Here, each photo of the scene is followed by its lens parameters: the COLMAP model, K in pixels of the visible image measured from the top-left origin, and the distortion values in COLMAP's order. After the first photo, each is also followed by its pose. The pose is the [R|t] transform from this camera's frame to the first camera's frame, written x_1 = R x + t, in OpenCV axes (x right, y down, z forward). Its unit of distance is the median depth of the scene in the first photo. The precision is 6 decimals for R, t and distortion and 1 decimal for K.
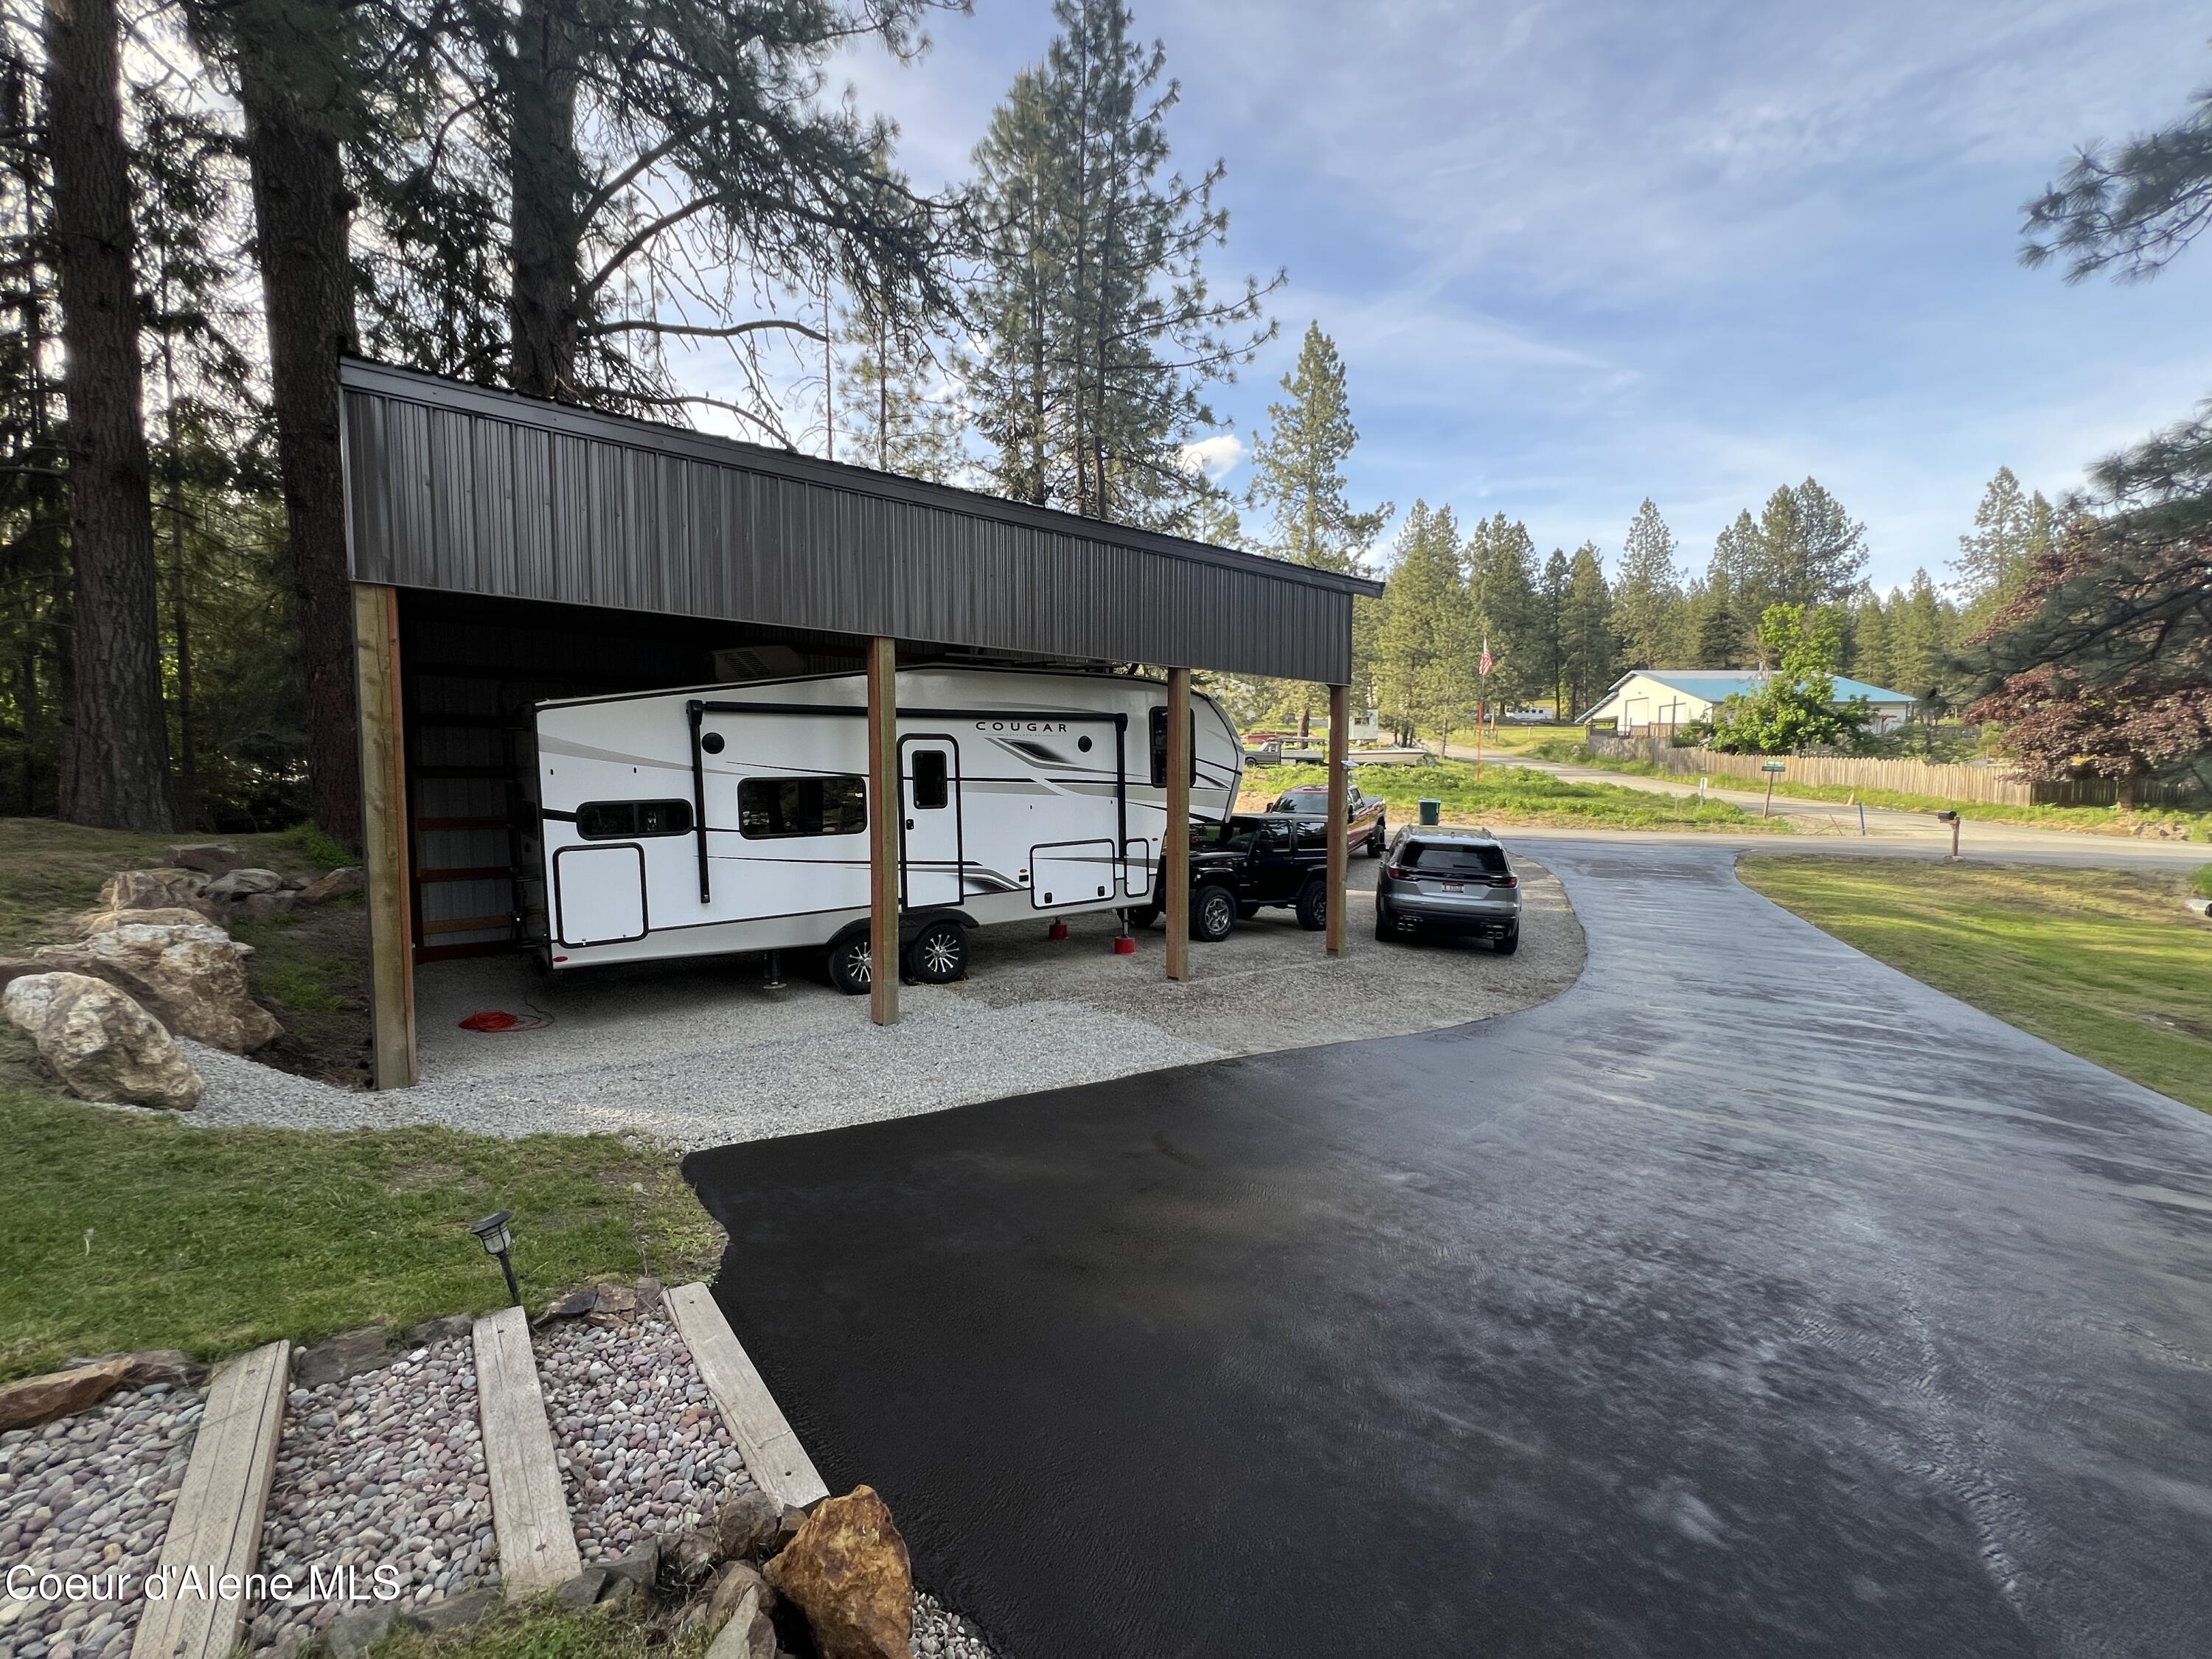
lens RADIAL K [[887.7, 0, 1108.4], [0, 887.7, 830.2], [0, 0, 1]] dist [-0.002152, 0.000529]
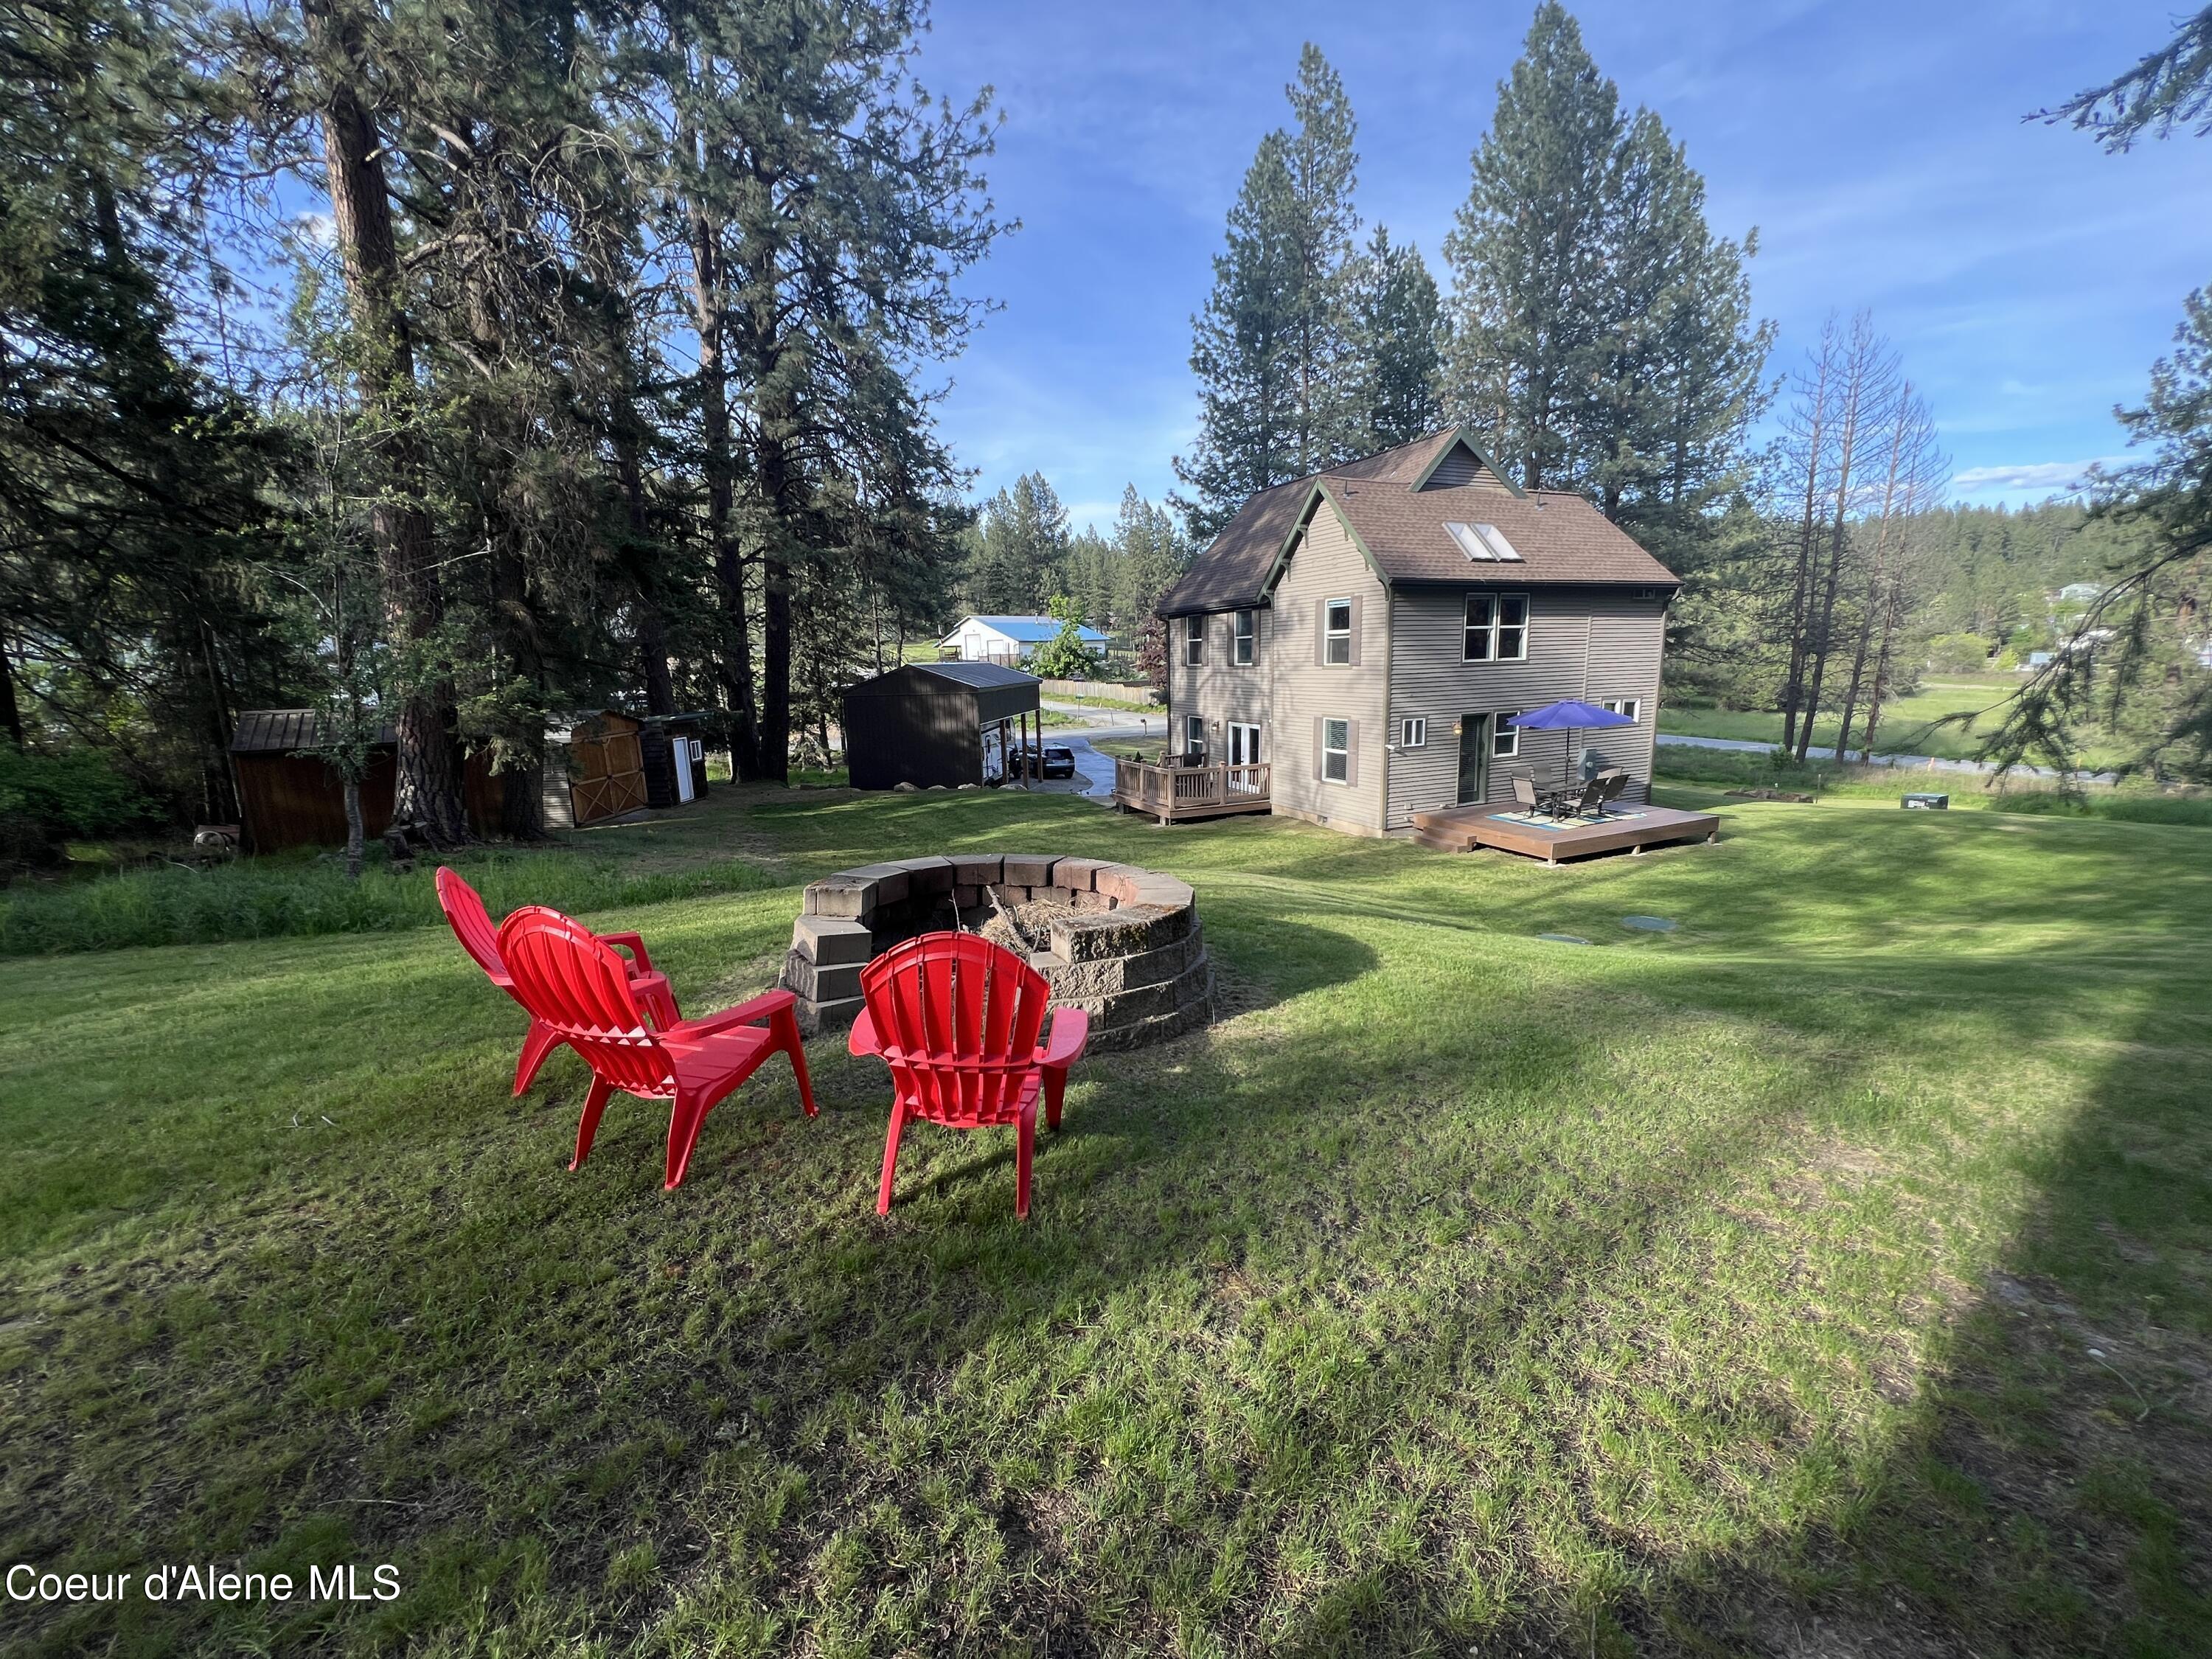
lens RADIAL K [[887.7, 0, 1108.4], [0, 887.7, 830.2], [0, 0, 1]] dist [-0.002152, 0.000529]
pose [[0.724905, -0.157136, 0.670687, -0.485681], [0.073587, 0.985728, 0.151412, -0.047691], [-0.684907, -0.060405, 0.726122, -0.449487]]
